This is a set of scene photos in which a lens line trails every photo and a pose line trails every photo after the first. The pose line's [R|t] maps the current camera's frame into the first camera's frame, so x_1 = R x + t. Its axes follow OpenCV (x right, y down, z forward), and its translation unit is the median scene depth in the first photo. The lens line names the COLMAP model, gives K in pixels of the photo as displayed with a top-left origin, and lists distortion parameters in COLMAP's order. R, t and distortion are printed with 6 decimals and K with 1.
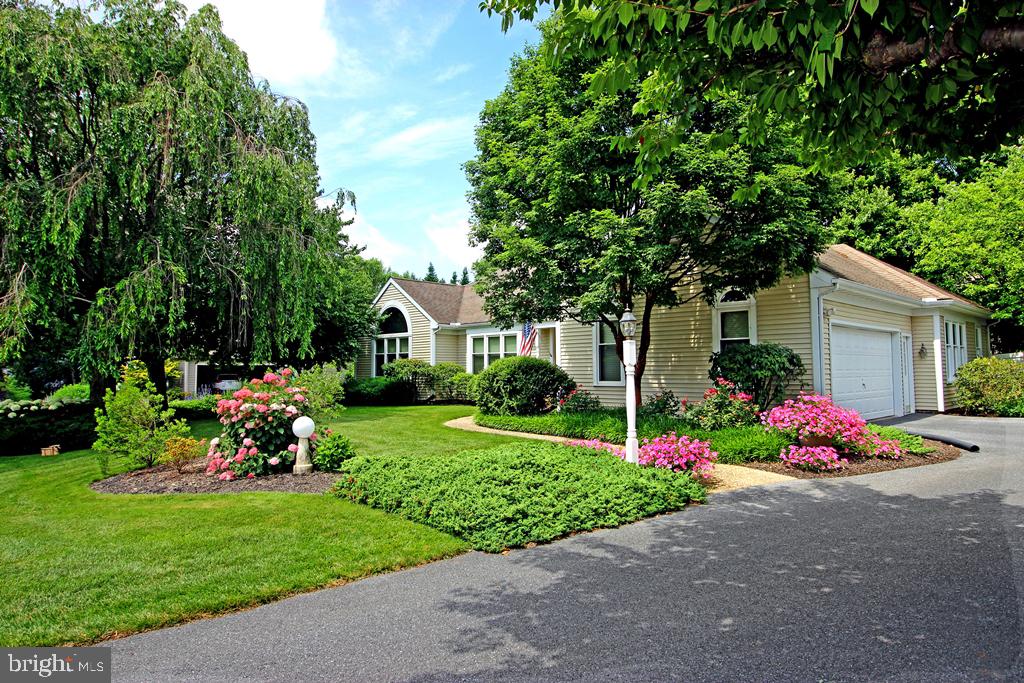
lens RADIAL K [[661.6, 0, 511.9], [0, 661.6, 342.2], [0, 0, 1]] dist [0.008637, -0.000198]
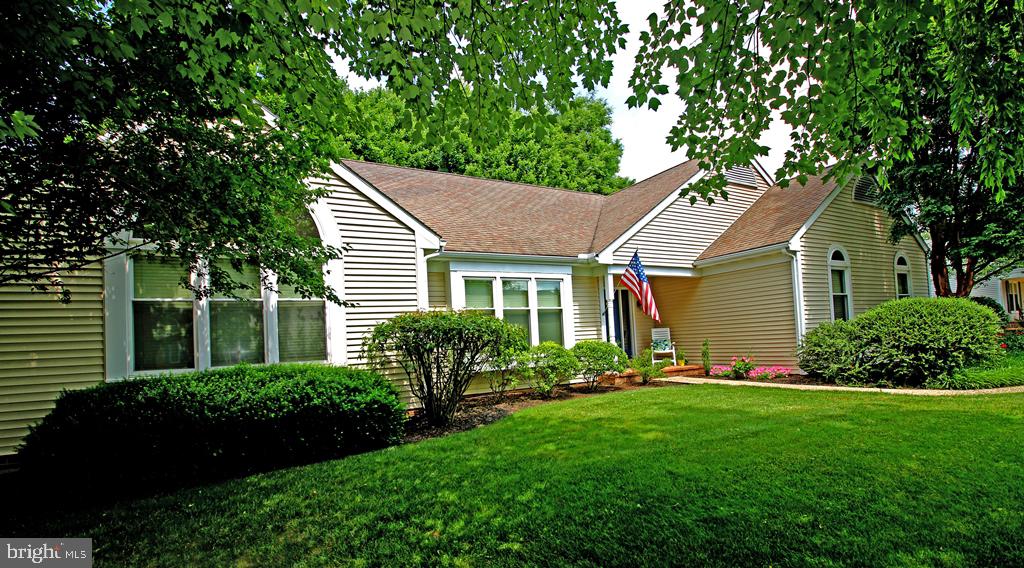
lens RADIAL K [[479.3, 0, 506.9], [0, 479.3, 336.2], [0, 0, 1]] dist [0.001612, -0.000187]
pose [[0.255934, 0.005027, 0.966681, -0.425618], [0.010727, 0.999910, -0.008040, 0.042737], [-0.966635, 0.012427, 0.255857, 0.884606]]
